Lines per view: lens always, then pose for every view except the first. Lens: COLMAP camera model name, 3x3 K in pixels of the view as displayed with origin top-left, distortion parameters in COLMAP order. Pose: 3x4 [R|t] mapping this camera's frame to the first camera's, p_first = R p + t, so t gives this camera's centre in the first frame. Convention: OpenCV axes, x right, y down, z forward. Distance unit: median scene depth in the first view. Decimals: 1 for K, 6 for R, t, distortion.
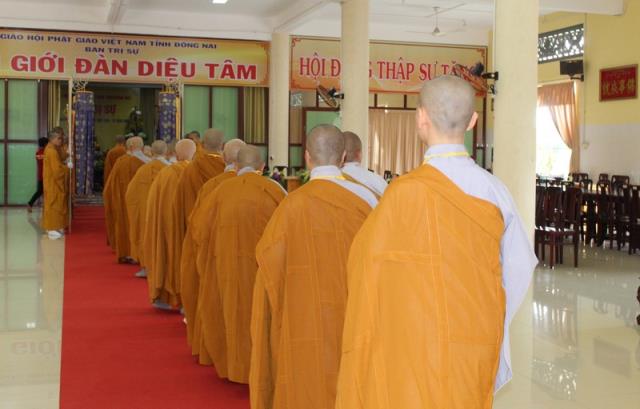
lens RADIAL K [[887.5, 0, 320.0], [0, 887.5, 204.5], [0, 0, 1]] dist [-0.056529, -0.054669]
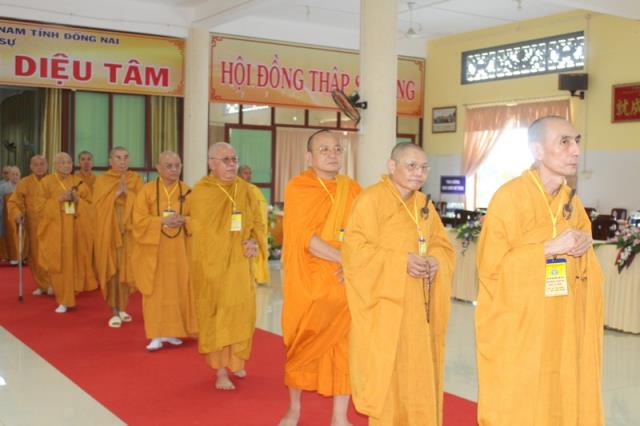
lens RADIAL K [[831.6, 0, 320.0], [0, 831.6, 213.0], [0, 0, 1]] dist [-0.080992, 0.087894]
pose [[0.964975, -0.005787, 0.262277, -0.138486], [0.009579, 0.999867, -0.013180, -0.020208], [-0.262166, 0.015231, 0.964903, 0.274240]]
